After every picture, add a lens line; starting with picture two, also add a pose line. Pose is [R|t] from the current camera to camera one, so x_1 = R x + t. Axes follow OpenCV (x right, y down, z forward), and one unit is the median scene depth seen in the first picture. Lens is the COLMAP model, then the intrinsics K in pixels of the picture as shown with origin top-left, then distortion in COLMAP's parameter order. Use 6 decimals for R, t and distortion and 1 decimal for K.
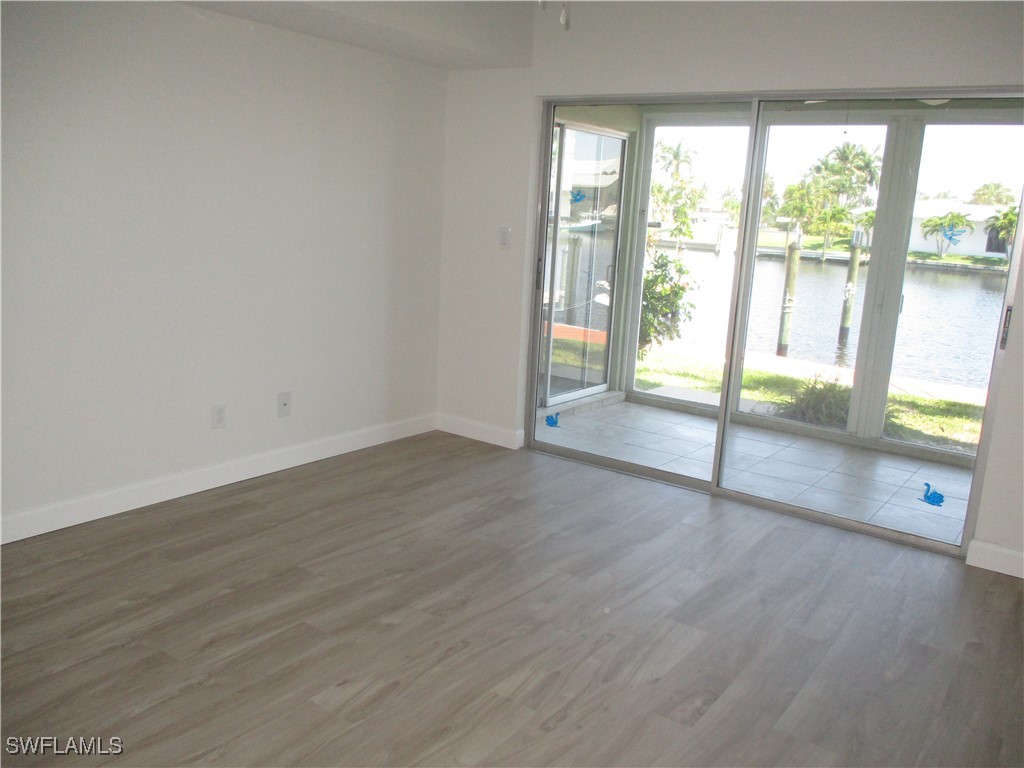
lens RADIAL K [[863.3, 0, 517.6], [0, 863.3, 377.5], [0, 0, 1]] dist [-0.013920, 0.004863]
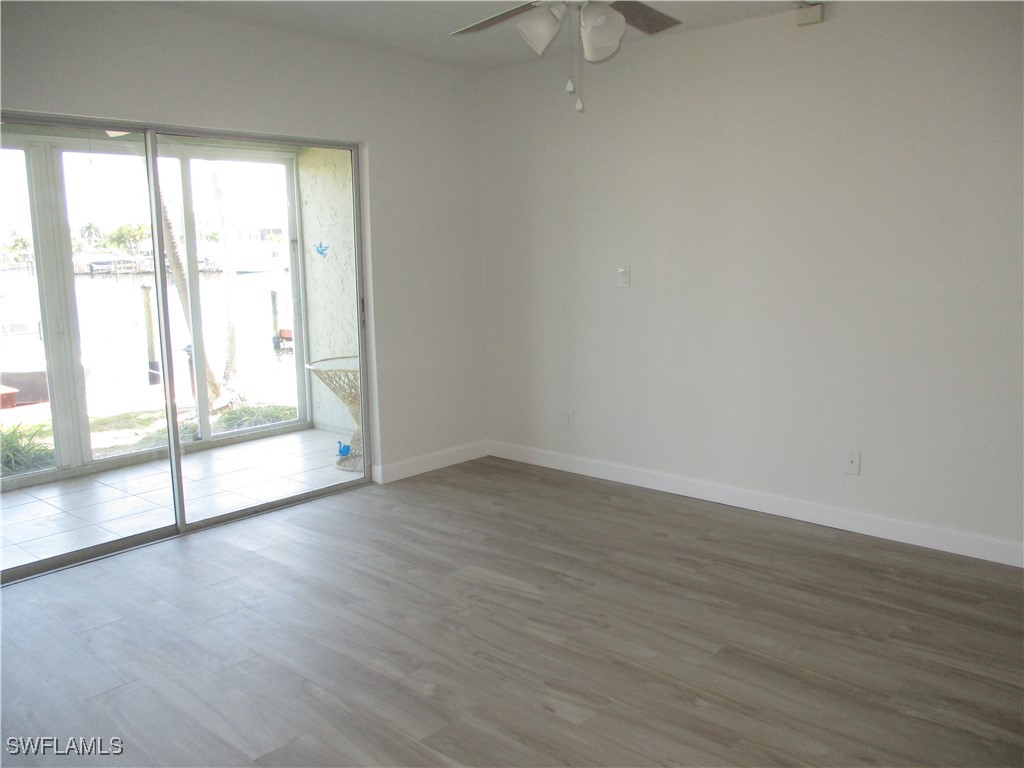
lens RADIAL K [[863.3, 0, 517.6], [0, 863.3, 377.5], [0, 0, 1]] dist [-0.013920, 0.004863]
pose [[0.118878, -0.212978, 0.969798, -1.032789], [0.223584, 0.957381, 0.182844, -0.207084], [-0.967408, 0.195095, 0.161430, 0.720166]]
